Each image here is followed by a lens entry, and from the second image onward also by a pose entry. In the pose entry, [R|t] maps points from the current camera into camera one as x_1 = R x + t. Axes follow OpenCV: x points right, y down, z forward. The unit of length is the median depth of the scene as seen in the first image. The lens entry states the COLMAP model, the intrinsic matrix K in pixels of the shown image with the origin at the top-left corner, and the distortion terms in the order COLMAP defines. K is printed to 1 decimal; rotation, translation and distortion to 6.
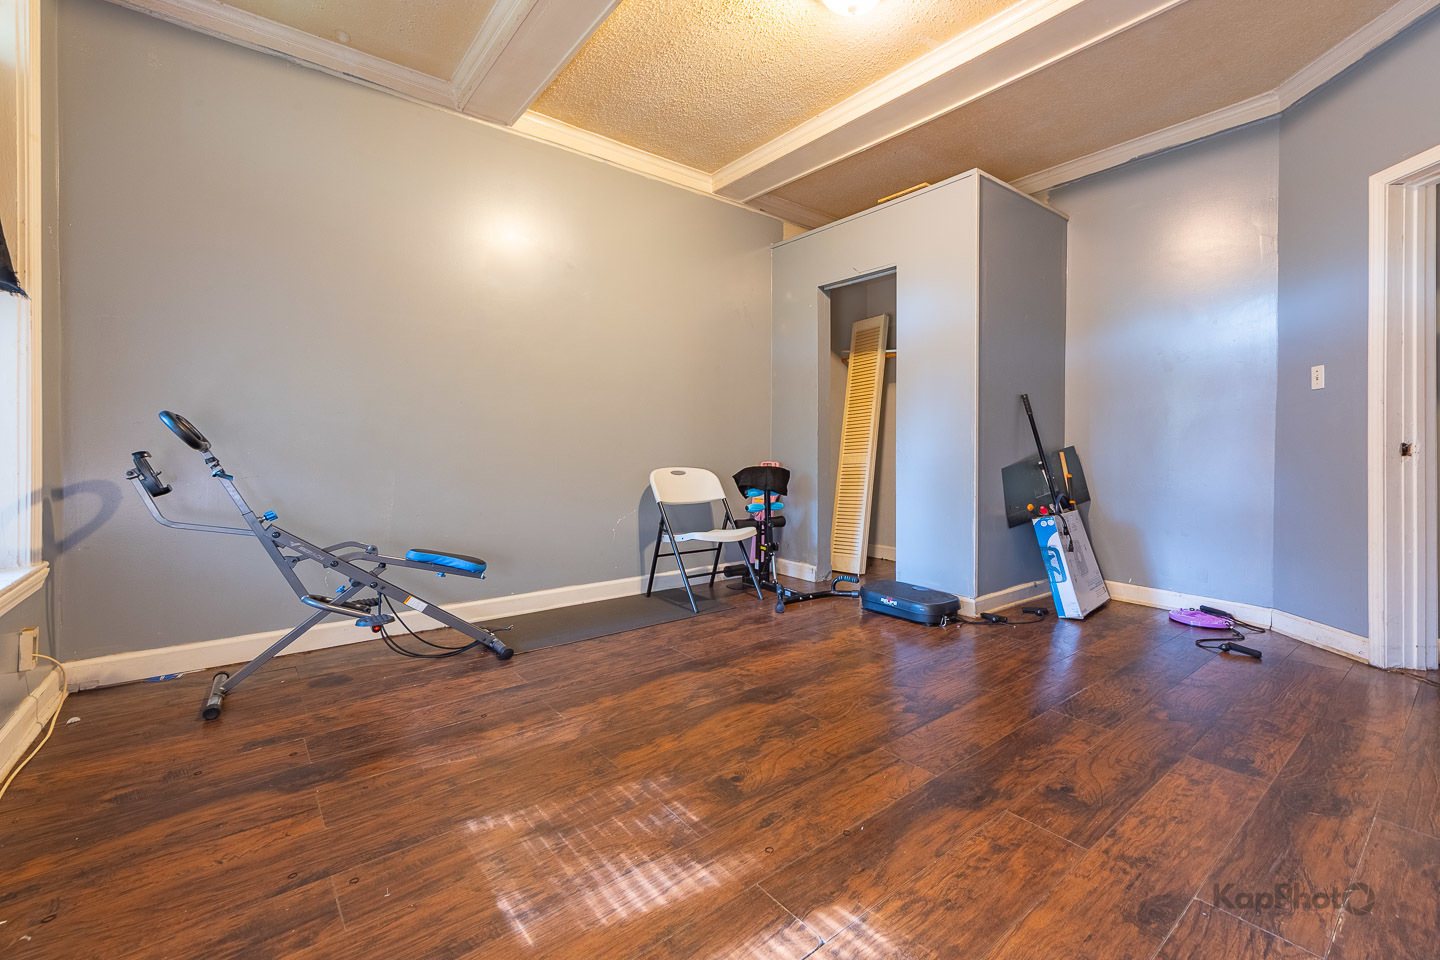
lens RADIAL K [[619.6, 0, 691.9], [0, 619.6, 454.8], [0, 0, 1]] dist [0.005022, -0.000670]
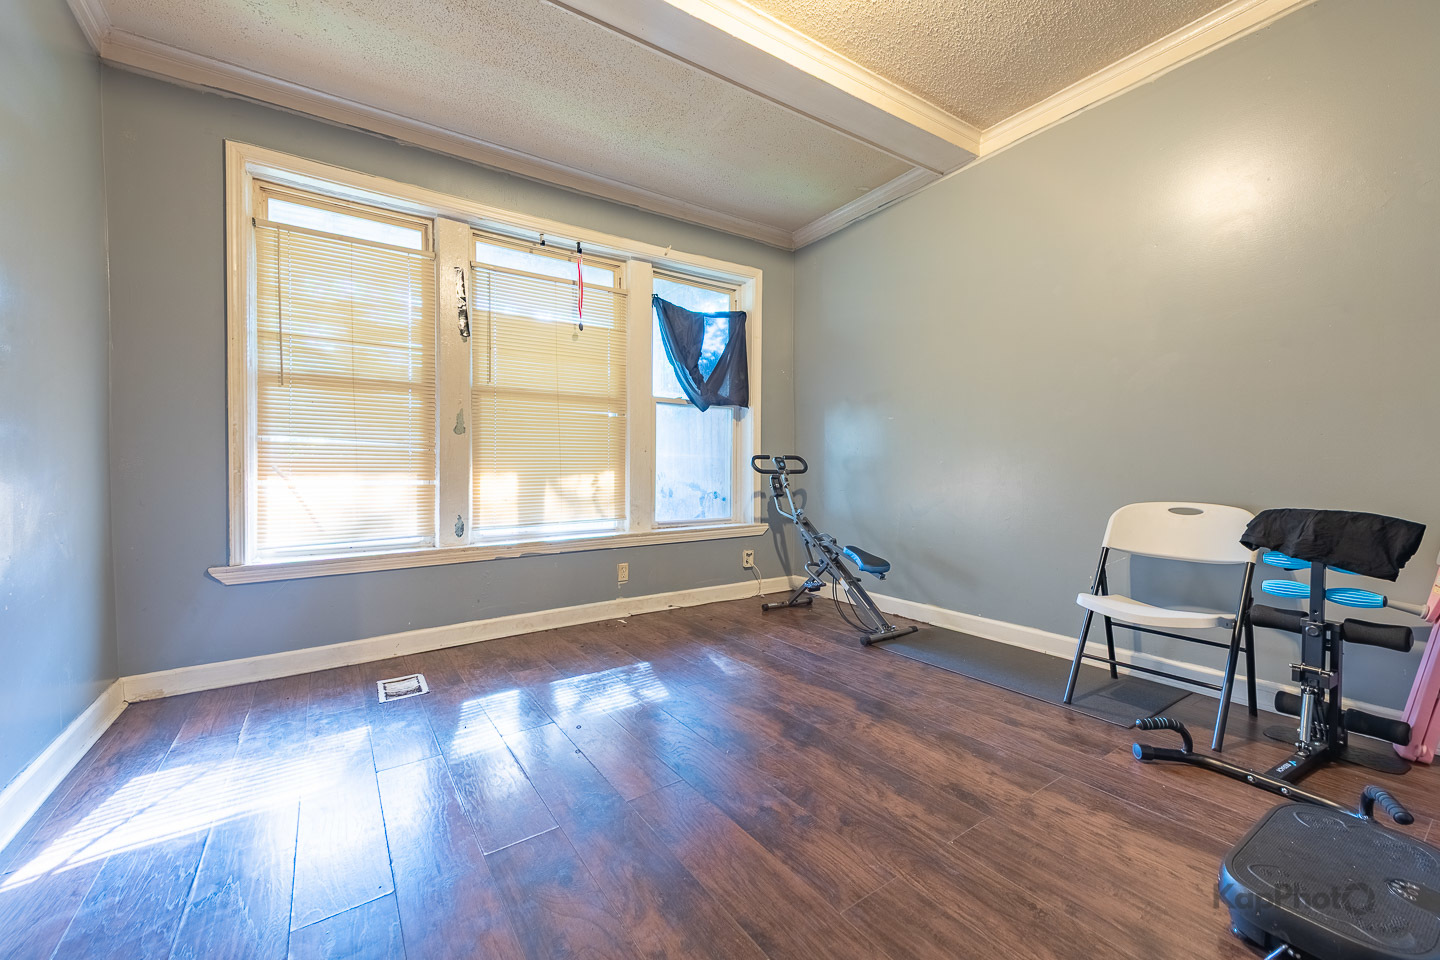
lens RADIAL K [[582.6, 0, 720.0], [0, 582.6, 480.0], [0, 0, 1]] dist [0.008511, -0.000963]
pose [[-0.064091, 0.015692, -0.997821, 0.866060], [-0.006163, 0.999851, 0.016119, -0.013762], [0.997925, 0.007182, -0.063985, 0.790261]]
